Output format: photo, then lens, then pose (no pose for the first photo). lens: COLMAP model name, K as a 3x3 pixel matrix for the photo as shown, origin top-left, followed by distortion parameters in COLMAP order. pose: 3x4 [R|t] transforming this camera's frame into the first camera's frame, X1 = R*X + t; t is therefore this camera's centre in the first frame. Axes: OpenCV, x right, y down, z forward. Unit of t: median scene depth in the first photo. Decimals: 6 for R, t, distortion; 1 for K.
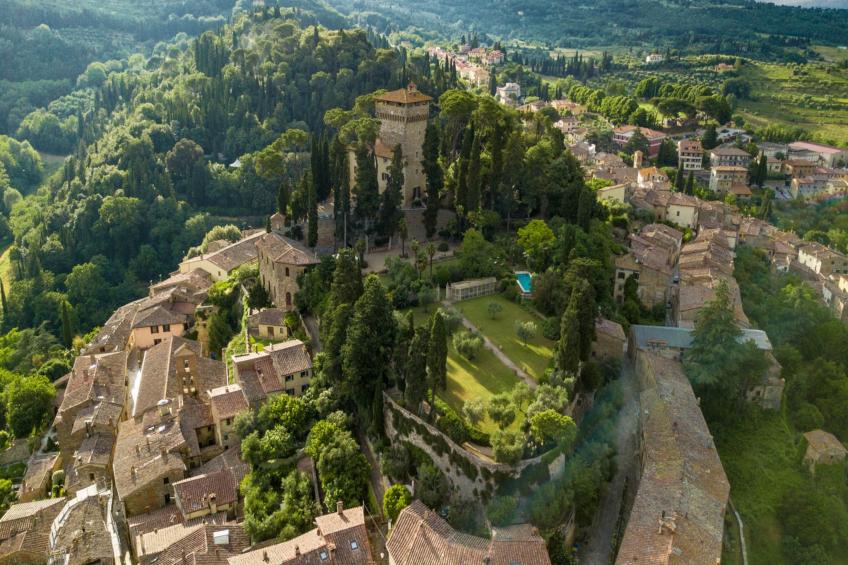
lens RADIAL K [[670.4, 0, 414.1], [0, 670.4, 253.4], [0, 0, 1]] dist [0.007304, 0.013941]
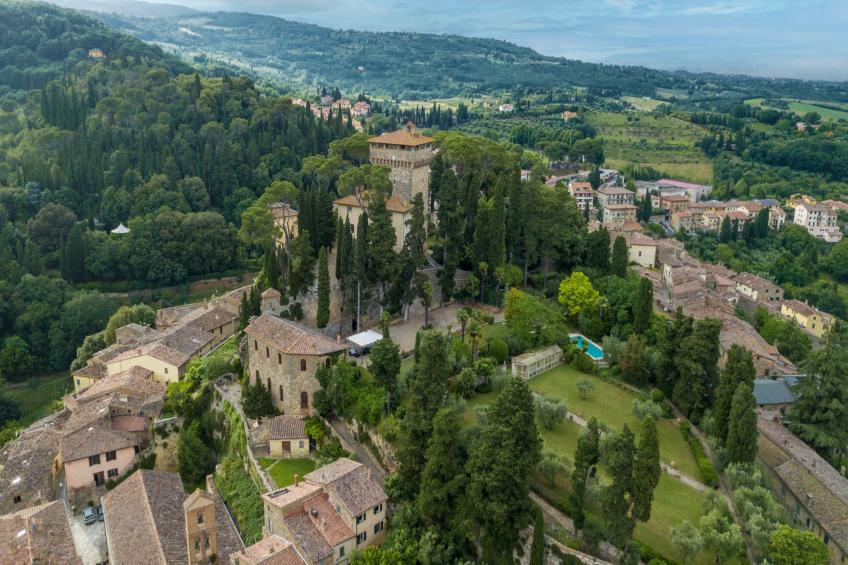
lens RADIAL K [[662.7, 0, 420.7], [0, 662.7, 253.8], [0, 0, 1]] dist [0.012072, 0.001208]
pose [[0.968144, -0.066992, 0.241268, -0.098759], [0.084587, 0.994402, -0.063315, -0.016733], [-0.235676, 0.081707, 0.968391, 0.095901]]
